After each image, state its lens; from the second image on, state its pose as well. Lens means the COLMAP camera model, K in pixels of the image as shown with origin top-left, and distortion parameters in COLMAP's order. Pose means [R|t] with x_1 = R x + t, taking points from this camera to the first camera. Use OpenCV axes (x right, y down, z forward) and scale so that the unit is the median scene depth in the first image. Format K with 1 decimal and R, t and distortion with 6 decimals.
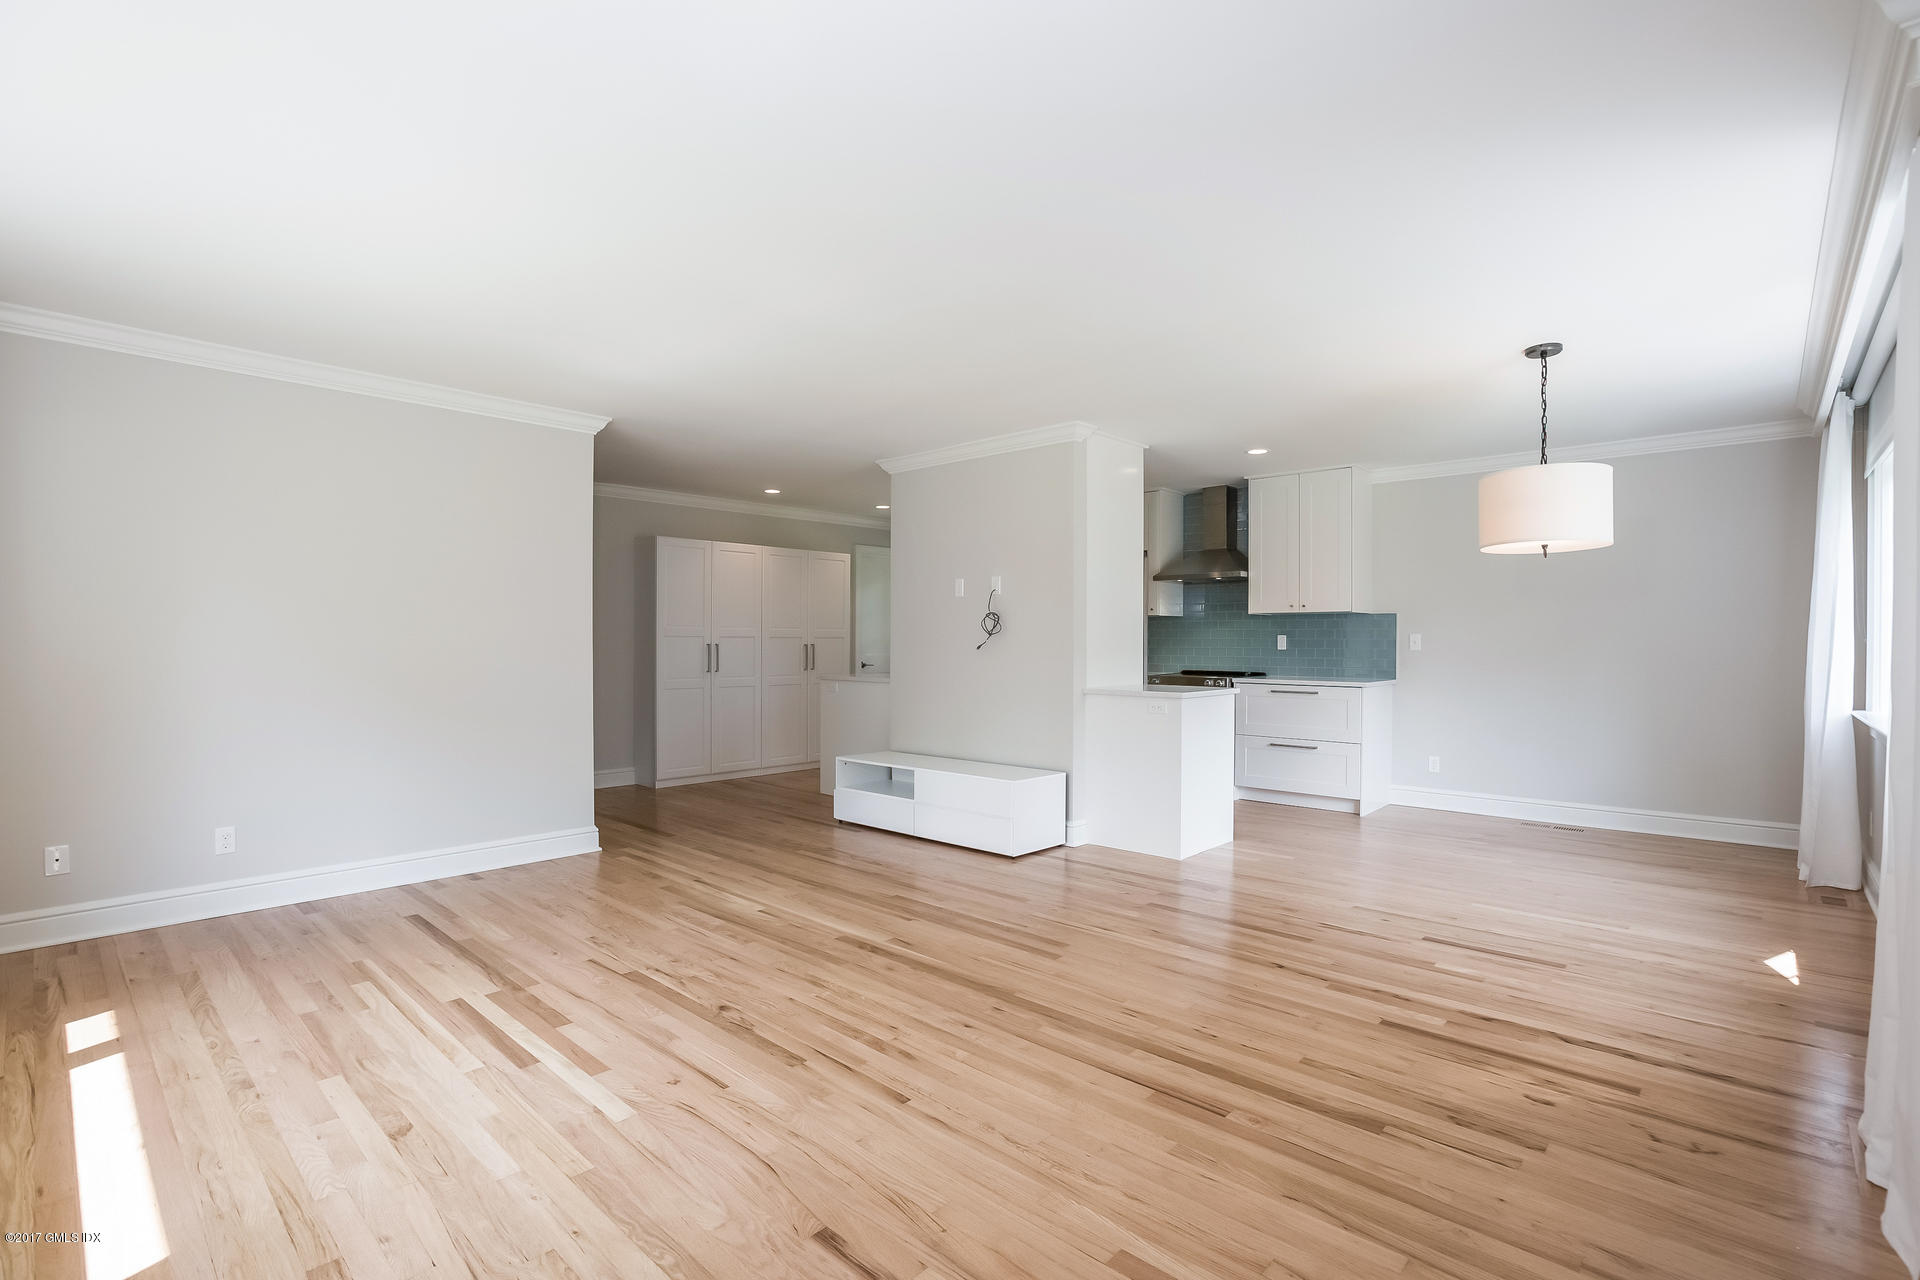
lens RADIAL K [[879.2, 0, 976.1], [0, 879.2, 645.5], [0, 0, 1]] dist [-0.029773, 0.009479]
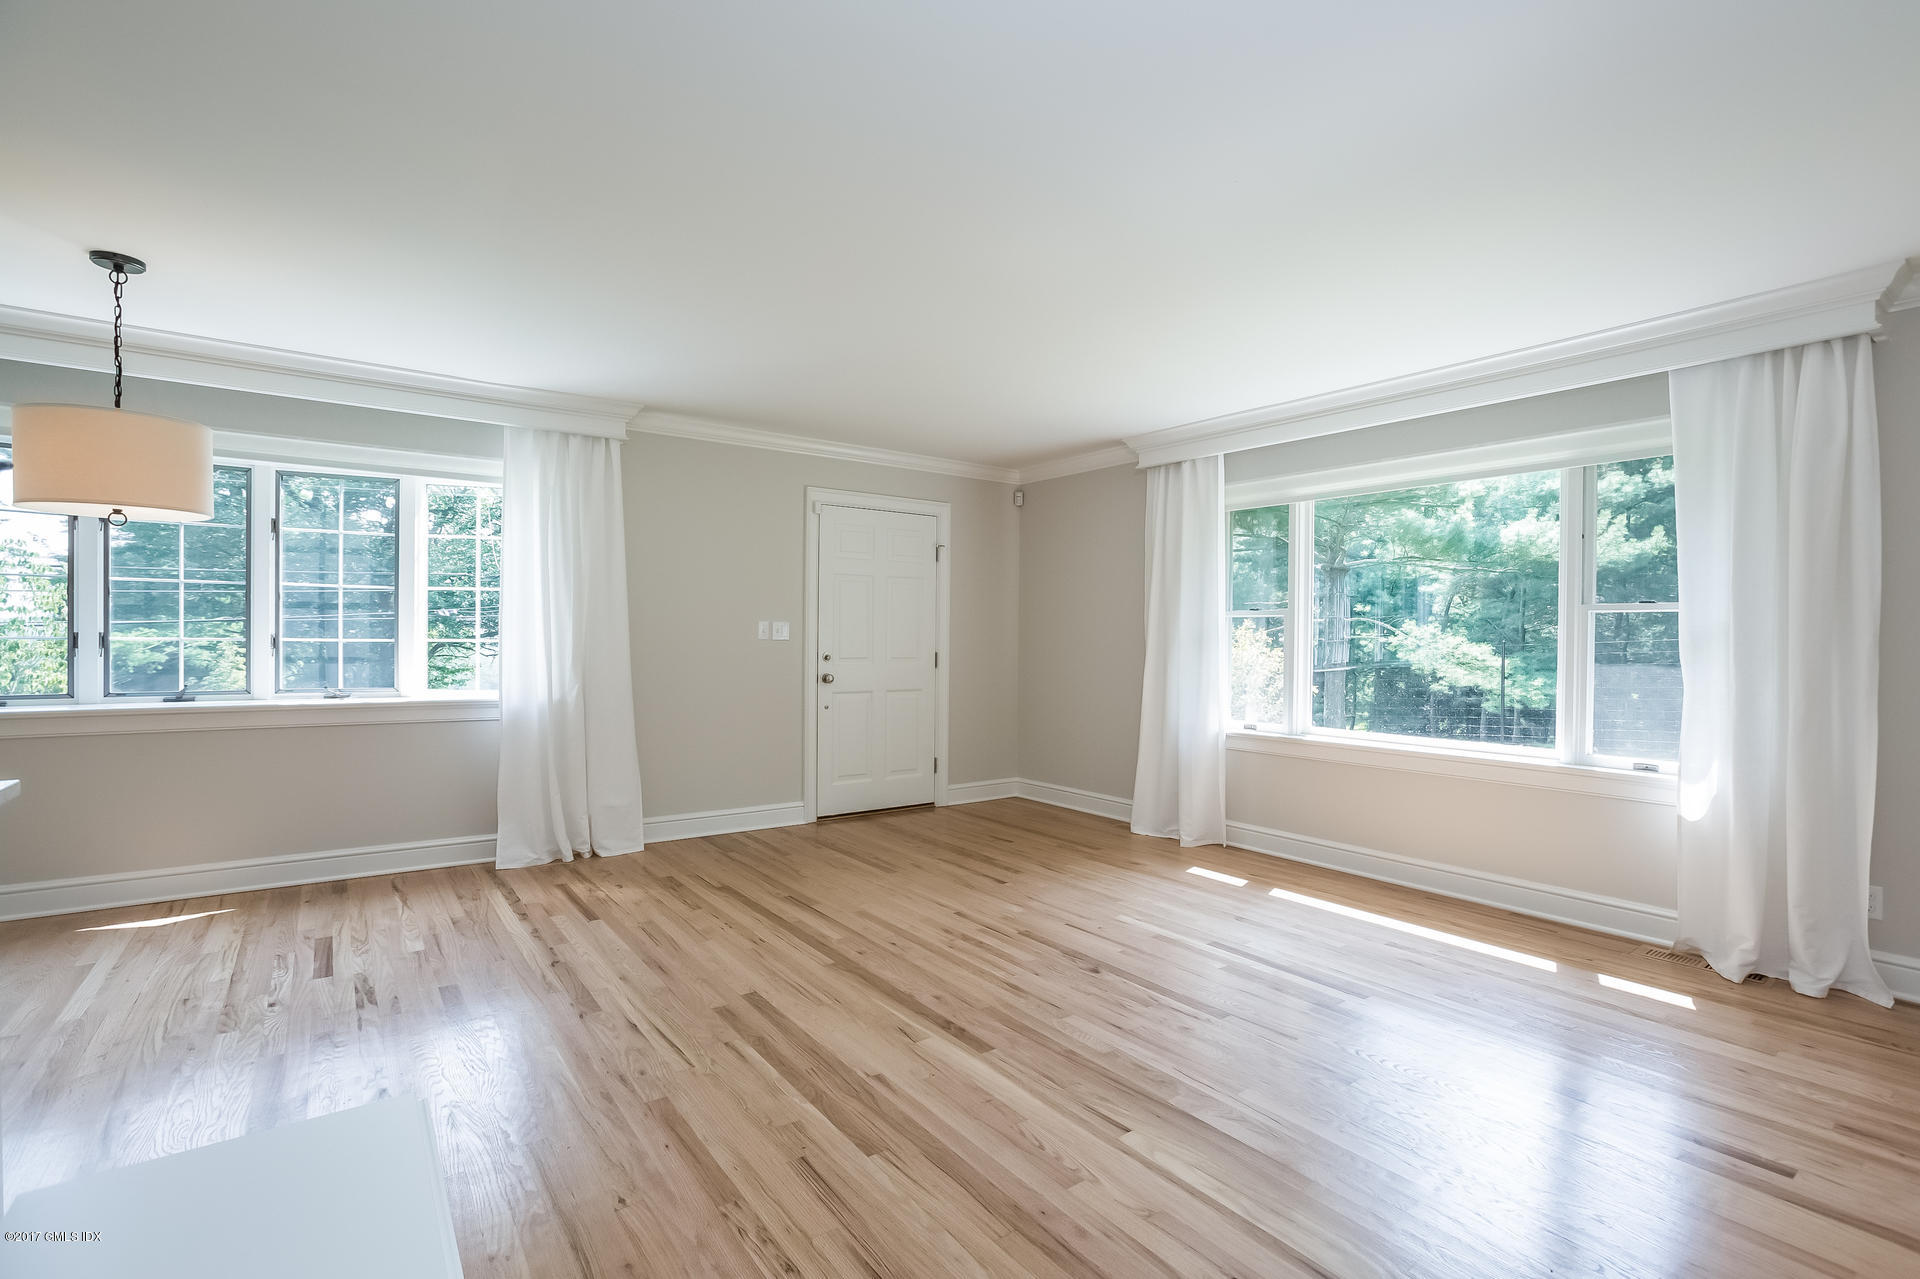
lens RADIAL K [[879.2, 0, 976.1], [0, 879.2, 645.0], [0, 0, 1]] dist [-0.029773, 0.009479]
pose [[-0.982212, -0.011941, 0.187397, -0.291860], [-0.009678, 0.999869, 0.012986, -0.011851], [-0.187528, 0.010941, -0.982198, 1.800630]]
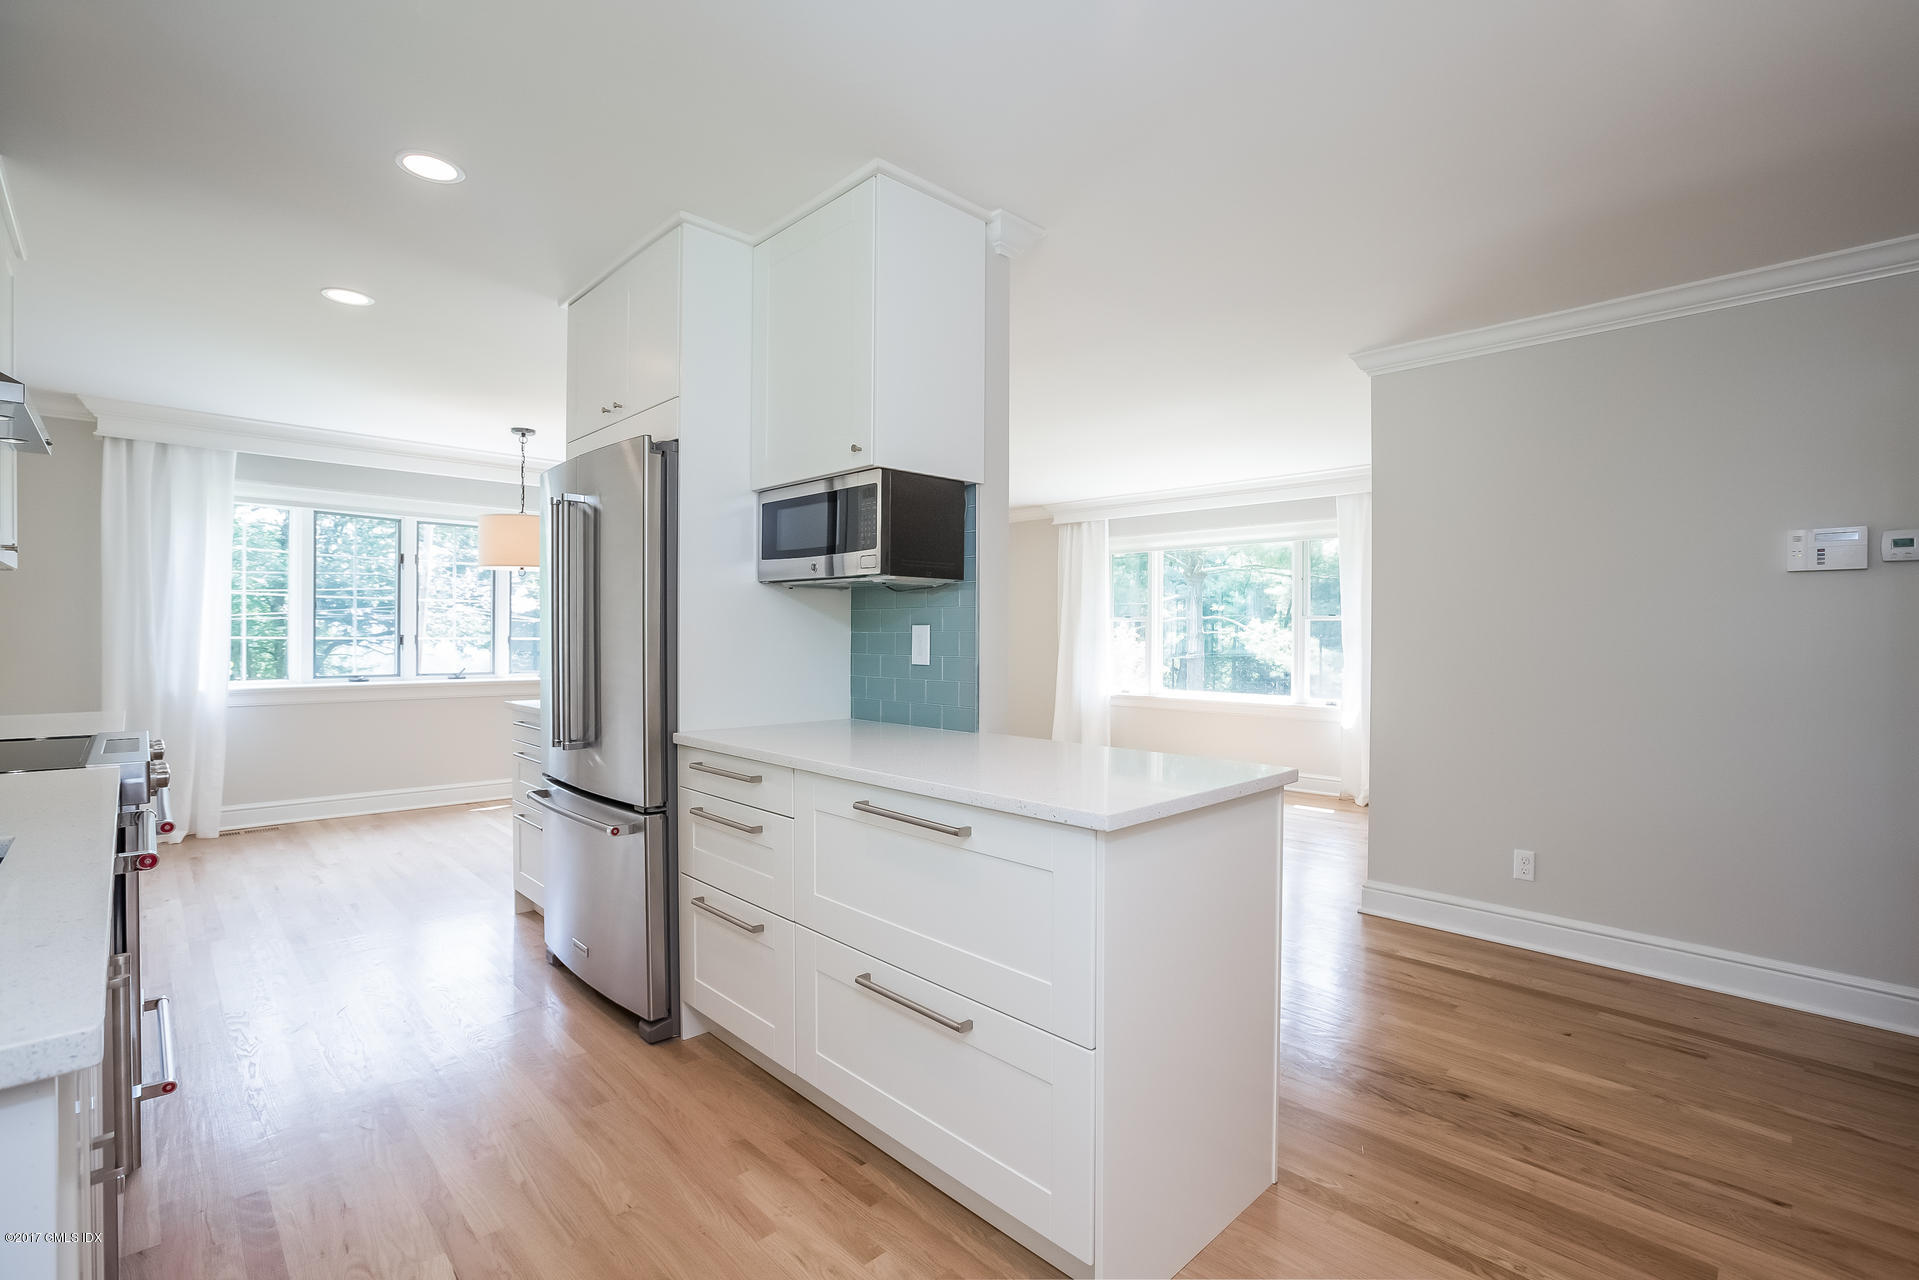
lens RADIAL K [[885.9, 0, 959.5], [0, 885.9, 640.0], [0, 0, 1]] dist [-0.002105, -0.000246]
pose [[-0.997632, -0.007566, 0.068365, -0.186198], [-0.006832, 0.999916, 0.010971, -0.018822], [-0.068443, 0.010478, -0.997600, 2.685011]]
